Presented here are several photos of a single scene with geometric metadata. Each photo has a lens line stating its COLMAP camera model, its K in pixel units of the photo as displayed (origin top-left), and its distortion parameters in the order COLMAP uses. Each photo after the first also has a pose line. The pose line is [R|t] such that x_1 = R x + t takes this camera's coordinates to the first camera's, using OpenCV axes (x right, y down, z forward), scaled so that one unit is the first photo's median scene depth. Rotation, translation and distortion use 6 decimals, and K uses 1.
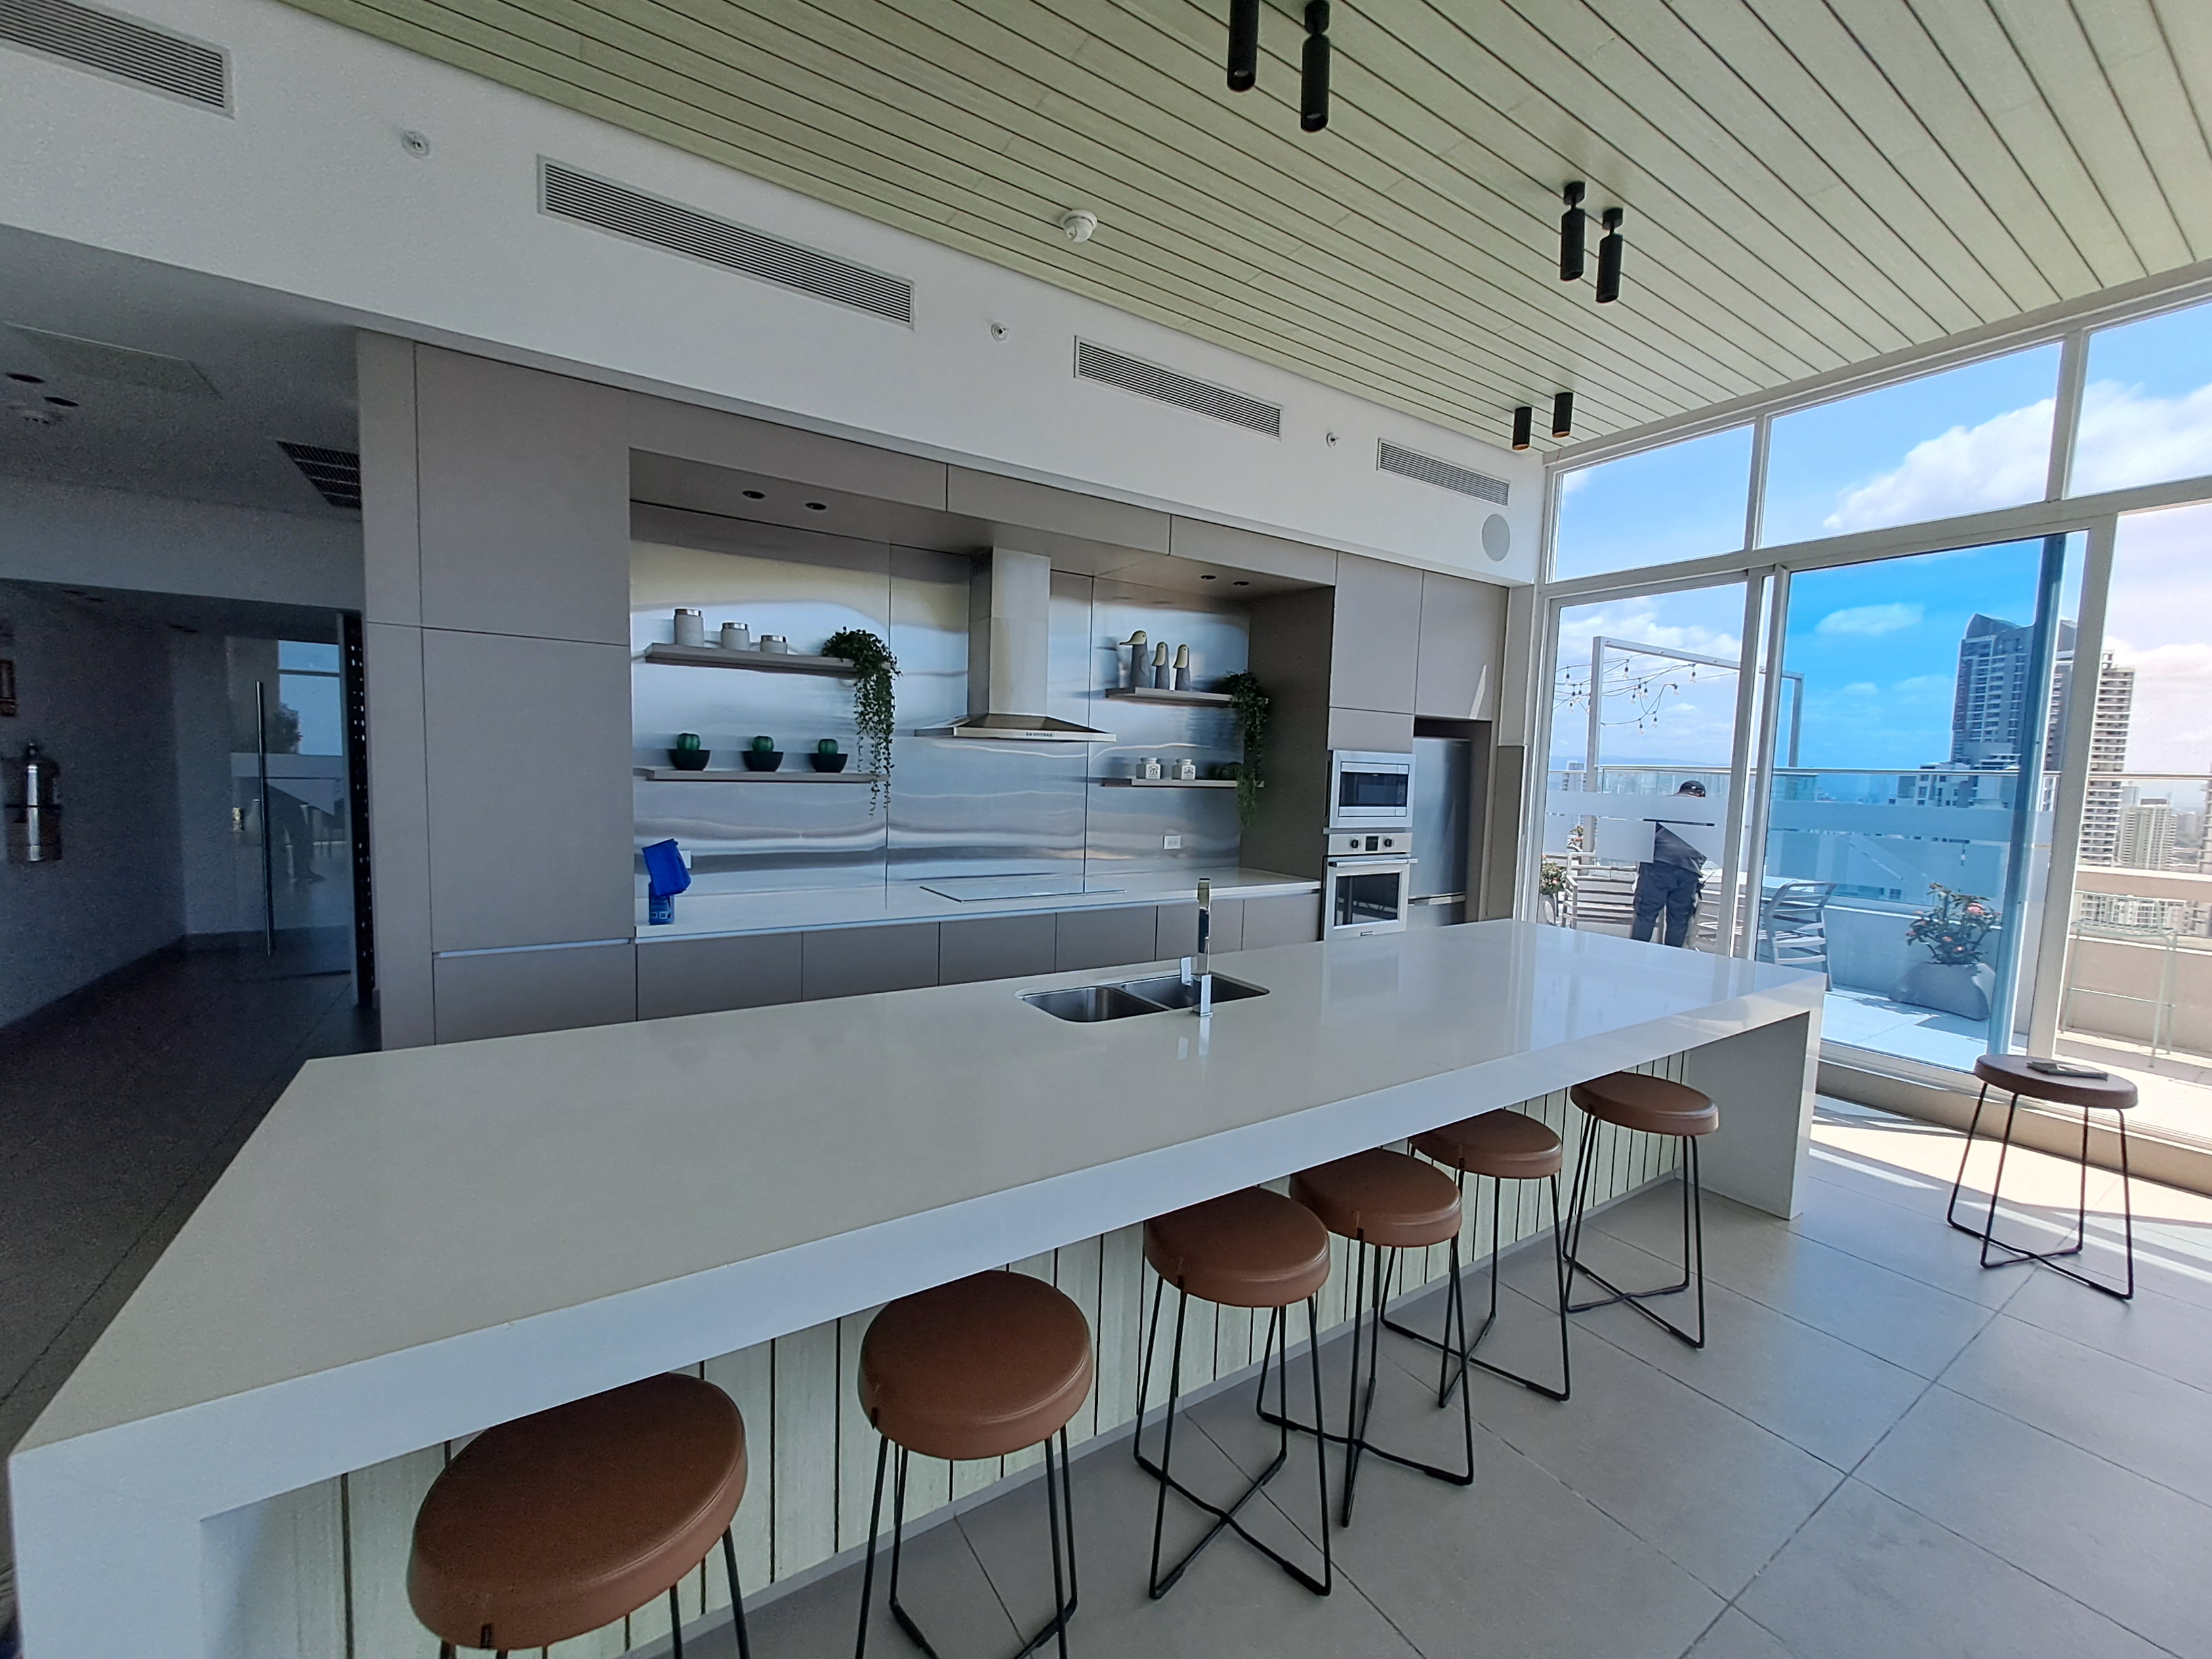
lens RADIAL K [[866.1, 0, 1114.5], [0, 866.1, 827.8], [0, 0, 1]] dist [0.000605, -0.000186]
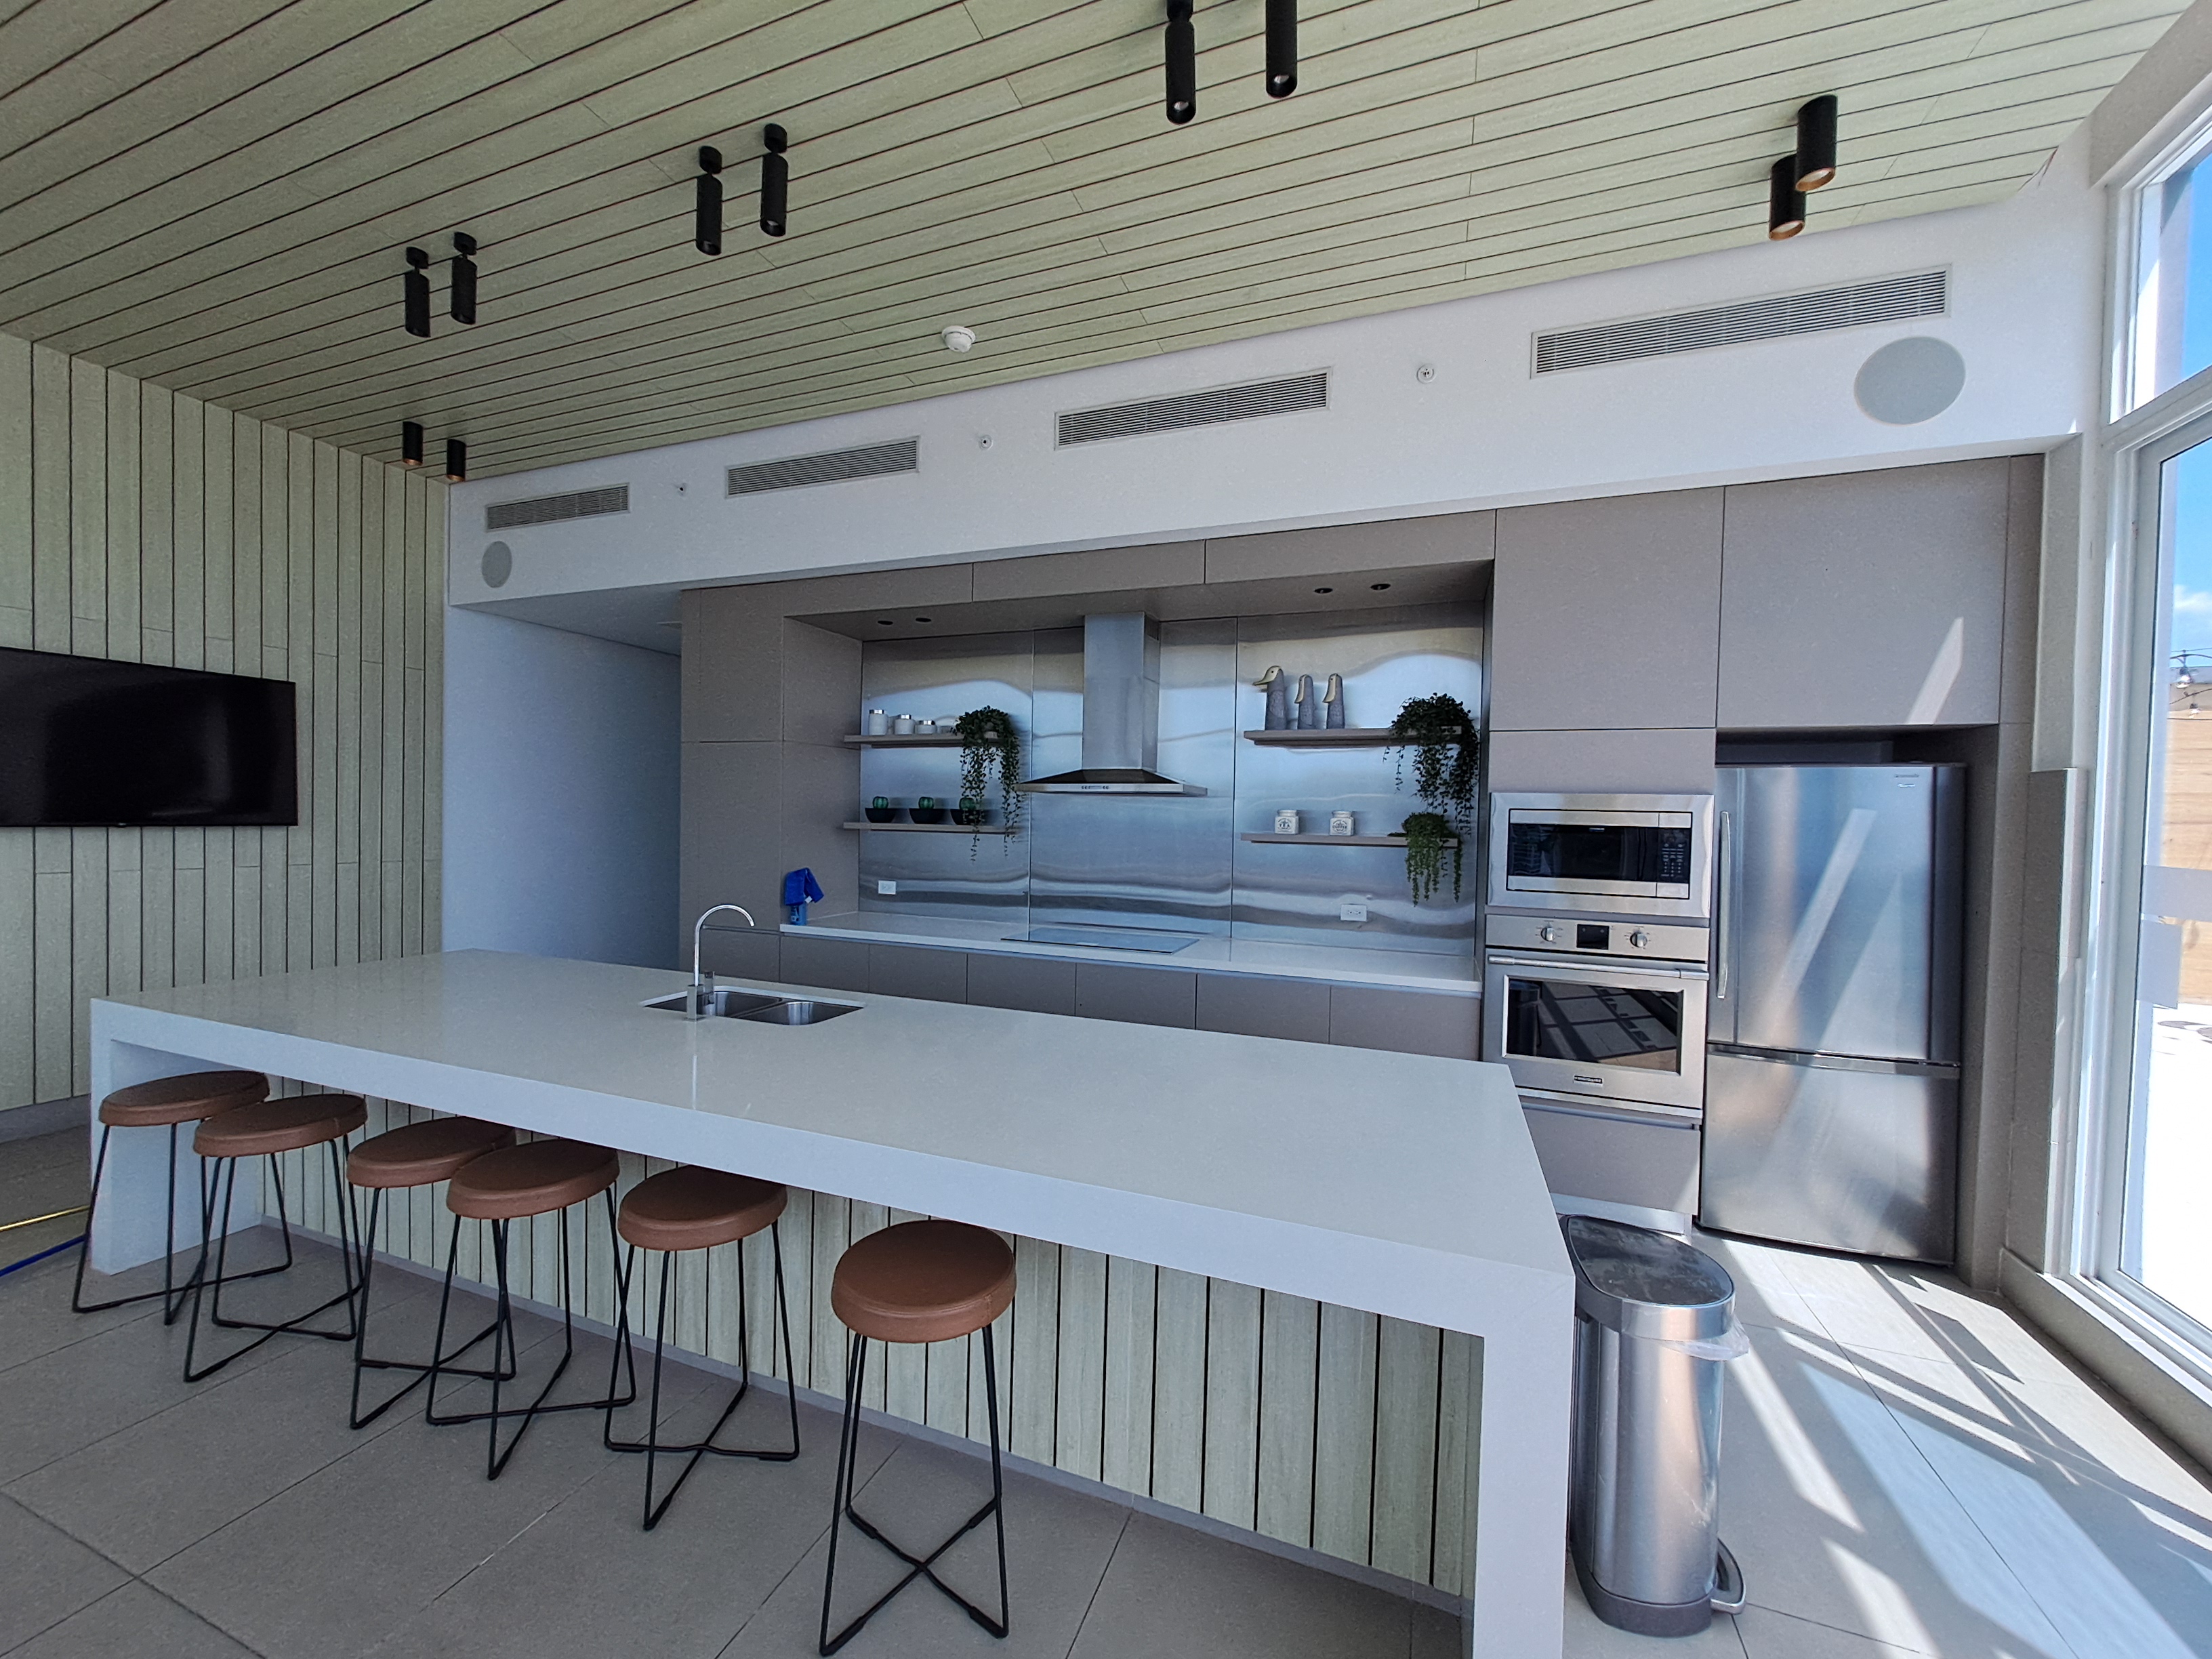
lens RADIAL K [[866.1, 0, 1109.7], [0, 866.1, 835.5], [0, 0, 1]] dist [0.000605, -0.000186]
pose [[0.585769, -0.001770, -0.810476, 0.728927], [-0.067763, 0.996389, -0.051152, 0.000616], [0.807640, 0.084883, 0.583534, 0.404827]]
